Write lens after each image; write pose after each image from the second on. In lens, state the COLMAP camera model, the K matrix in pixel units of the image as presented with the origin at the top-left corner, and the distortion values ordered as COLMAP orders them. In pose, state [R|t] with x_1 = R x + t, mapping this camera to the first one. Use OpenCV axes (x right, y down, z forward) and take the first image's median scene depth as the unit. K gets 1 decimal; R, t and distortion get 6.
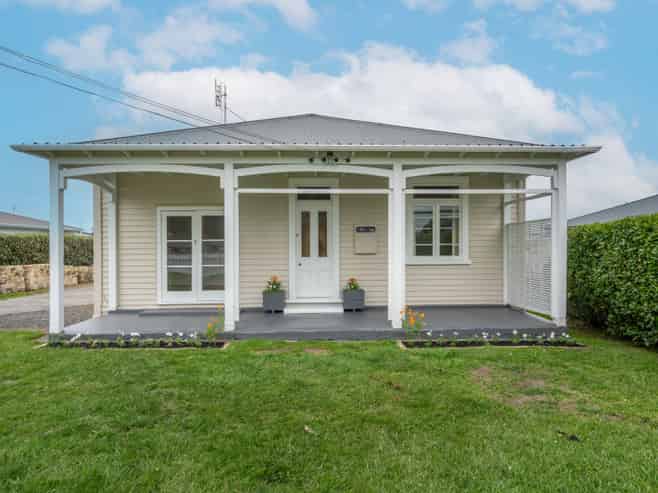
lens RADIAL K [[385.6, 0, 329.4], [0, 385.6, 247.8], [0, 0, 1]] dist [-0.007146, -0.000590]
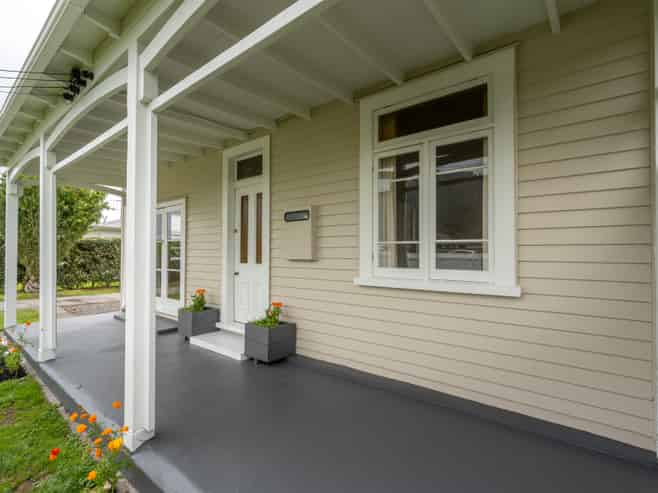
lens RADIAL K [[326.1, 0, 325.5], [0, 326.1, 244.6], [0, 0, 1]] dist [-0.001972, 0.000142]
pose [[0.755424, -0.009833, -0.655163, 0.543452], [-0.003119, 0.999822, -0.018602, 0.002422], [0.655229, 0.016096, 0.755259, 0.851311]]
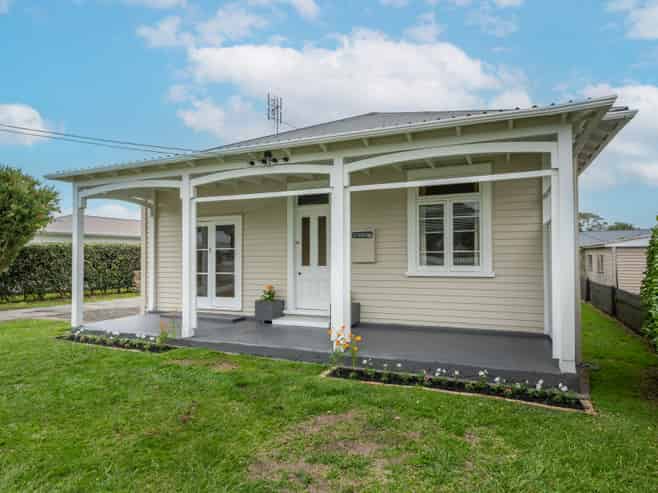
lens RADIAL K [[389.9, 0, 331.4], [0, 389.9, 248.2], [0, 0, 1]] dist [-0.000196, 0.000329]
pose [[0.909704, -0.009896, -0.415140, 0.503195], [0.001477, 0.999787, -0.020597, 0.000976], [0.415255, 0.018124, 0.909524, 0.206165]]
